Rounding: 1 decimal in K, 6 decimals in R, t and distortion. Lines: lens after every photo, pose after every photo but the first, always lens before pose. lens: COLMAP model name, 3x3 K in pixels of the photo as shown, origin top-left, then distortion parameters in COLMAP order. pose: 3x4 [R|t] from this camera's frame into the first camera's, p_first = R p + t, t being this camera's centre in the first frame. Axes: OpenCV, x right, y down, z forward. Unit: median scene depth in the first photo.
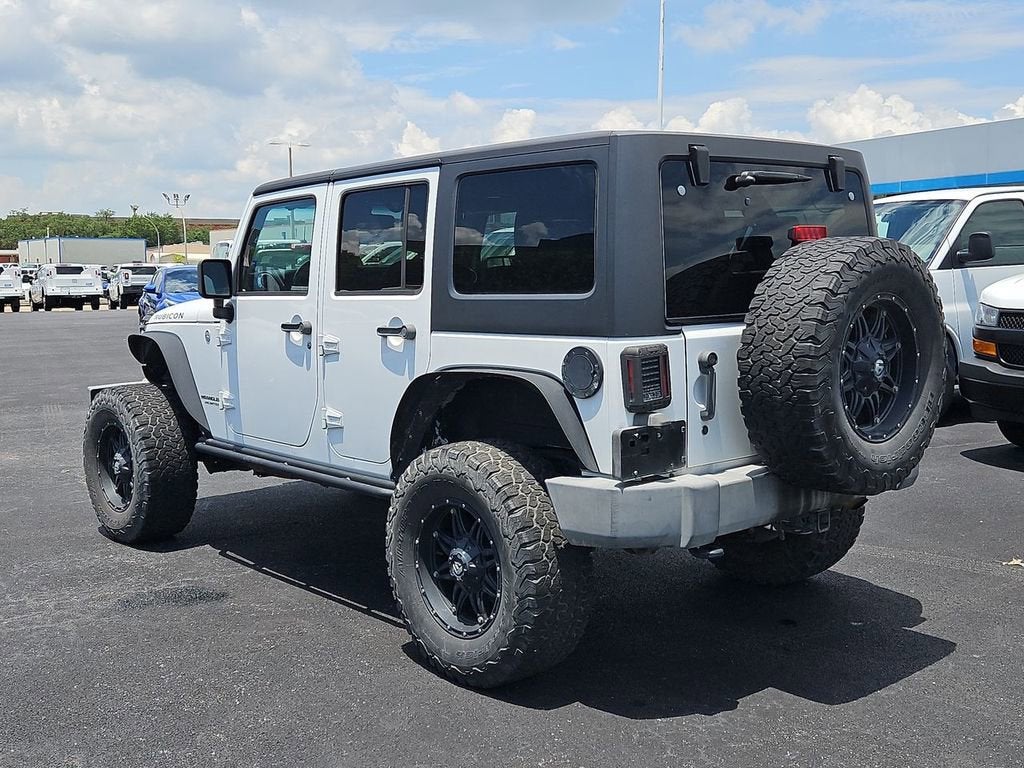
lens RADIAL K [[1119.6, 0, 442.7], [0, 1119.6, 382.6], [0, 0, 1]] dist [0.119521, 0.011070]
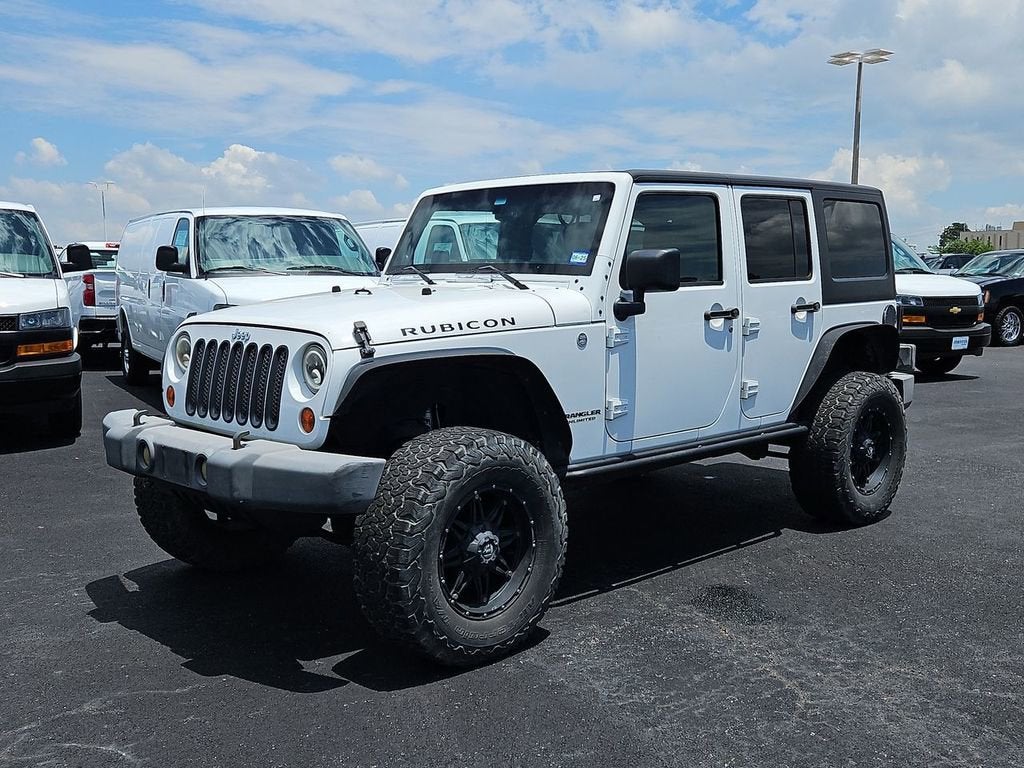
lens RADIAL K [[1139.2, 0, 512.0], [0, 1139.2, 384.0], [0, 0, 1]] dist [0.076583, -0.024636]
pose [[-0.120058, -0.085470, 0.989081, -1.263123], [0.110597, 0.988934, 0.098882, -0.119093], [-0.986587, 0.121261, -0.109277, 1.388805]]
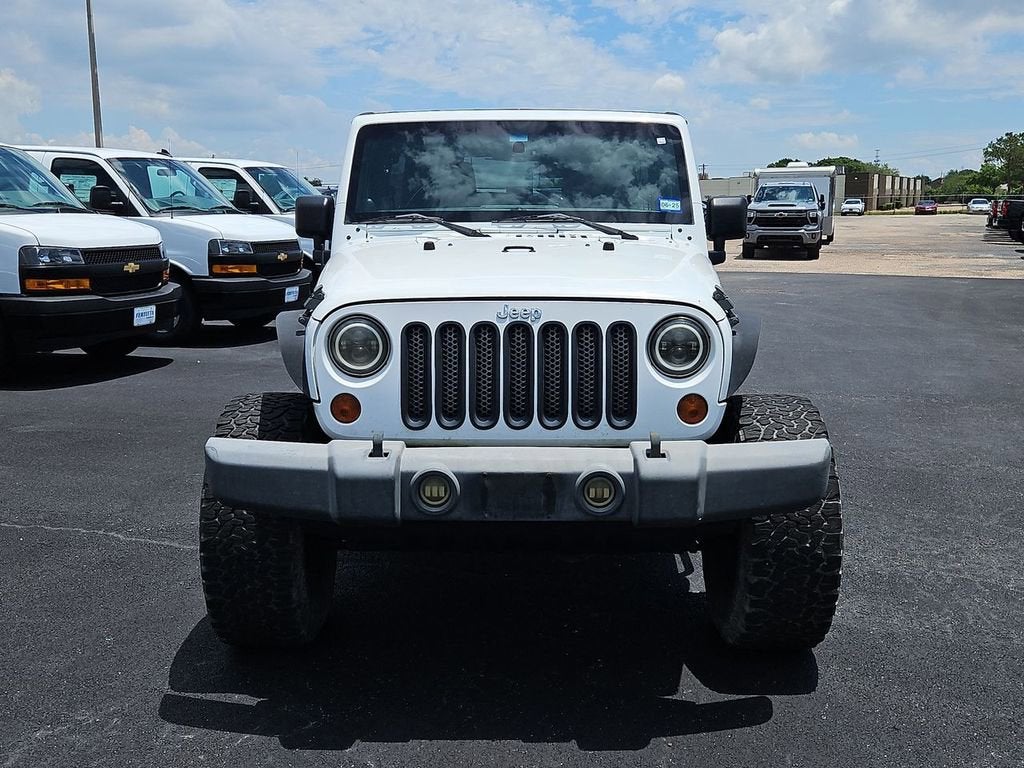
lens RADIAL K [[1120.3, 0, 512.0], [0, 1120.3, 384.0], [0, 0, 1]] dist [0.020012, -0.014751]
pose [[-0.784731, -0.064345, 0.616487, -0.723292], [0.099640, 0.968567, 0.227926, -0.208083], [-0.611775, 0.240288, -0.753653, 2.048425]]
